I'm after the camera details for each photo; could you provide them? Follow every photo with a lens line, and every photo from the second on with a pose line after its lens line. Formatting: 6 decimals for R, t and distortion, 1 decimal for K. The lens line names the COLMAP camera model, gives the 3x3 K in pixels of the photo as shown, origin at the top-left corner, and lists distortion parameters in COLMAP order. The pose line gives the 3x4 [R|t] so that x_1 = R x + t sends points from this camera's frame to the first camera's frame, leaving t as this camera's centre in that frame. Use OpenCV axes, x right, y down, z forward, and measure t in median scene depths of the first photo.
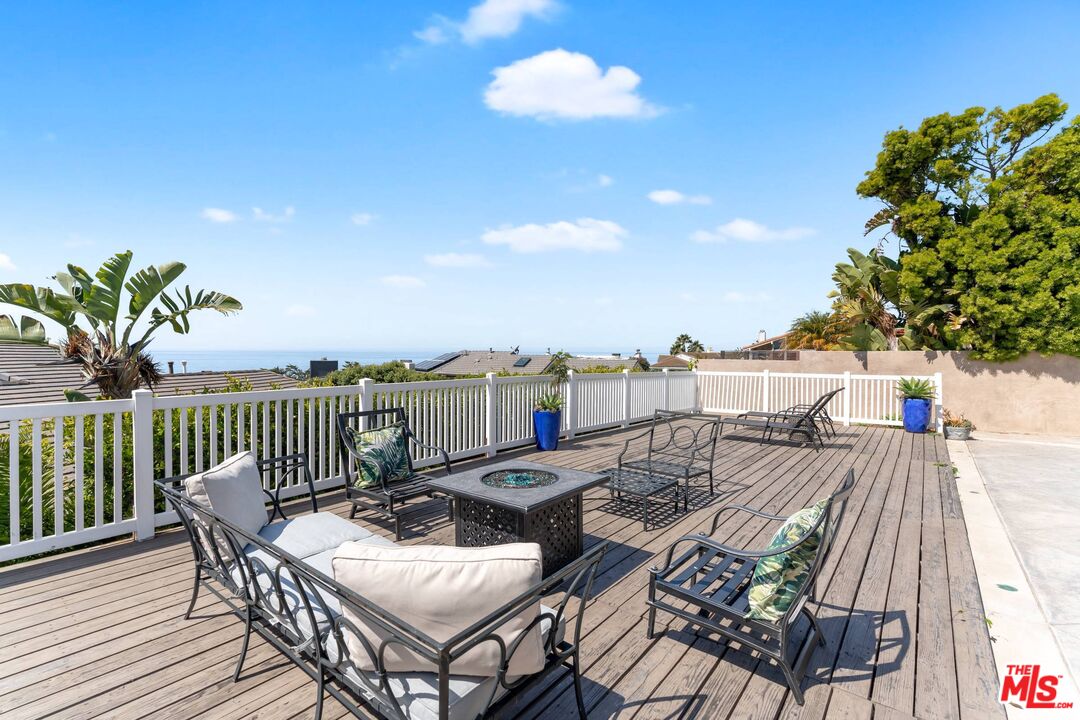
lens RADIAL K [[480.1, 0, 533.0], [0, 480.1, 356.6], [0, 0, 1]] dist [-0.002706, 0.001501]
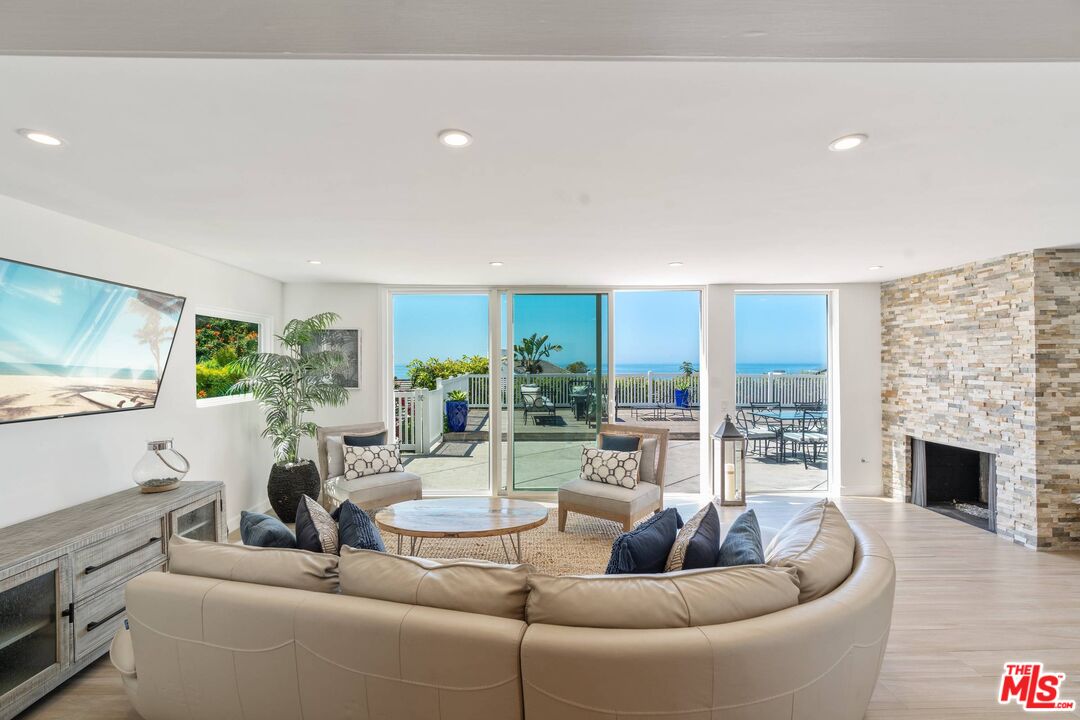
lens RADIAL K [[480.1, 0, 539.4], [0, 480.1, 362.5], [0, 0, 1]] dist [-0.002706, 0.001501]
pose [[0.645278, -0.003858, -0.763938, 0.940197], [-0.003196, 0.999965, -0.007749, 0.007811], [0.763941, 0.007442, 0.645243, -0.625854]]
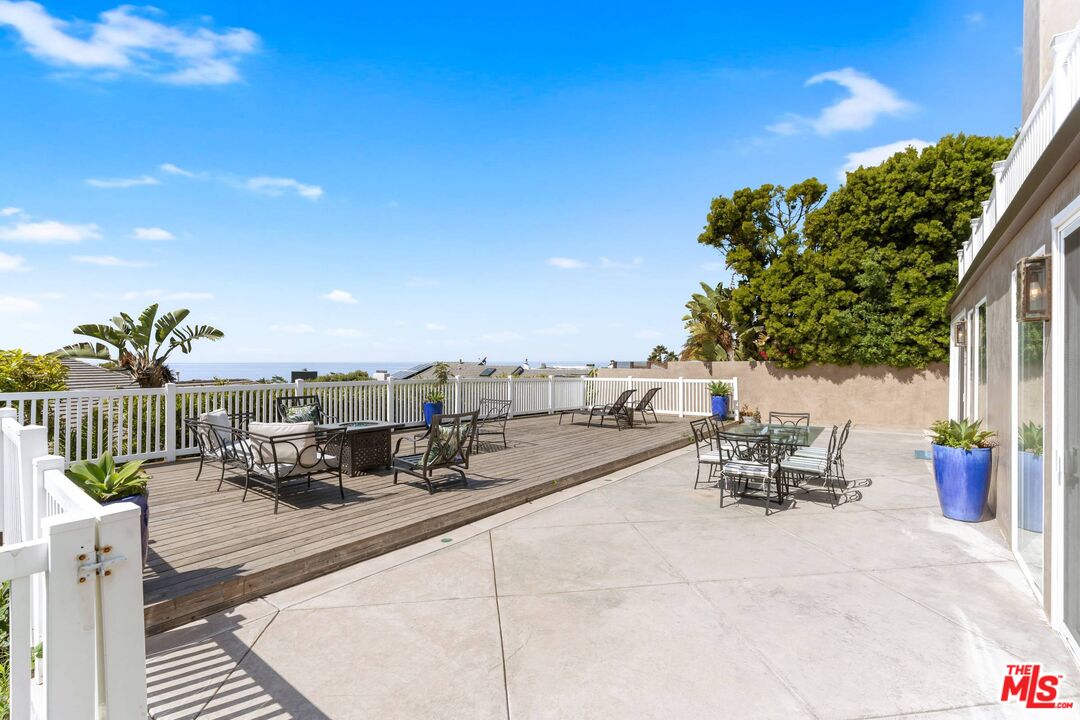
lens RADIAL K [[480.1, 0, 534.4], [0, 480.1, 360.2], [0, 0, 1]] dist [-0.002706, 0.001501]
pose [[0.999774, -0.002627, 0.021107, 0.232354], [0.002946, 0.999882, -0.015093, 0.003916], [-0.021065, 0.015152, 0.999663, -0.366710]]
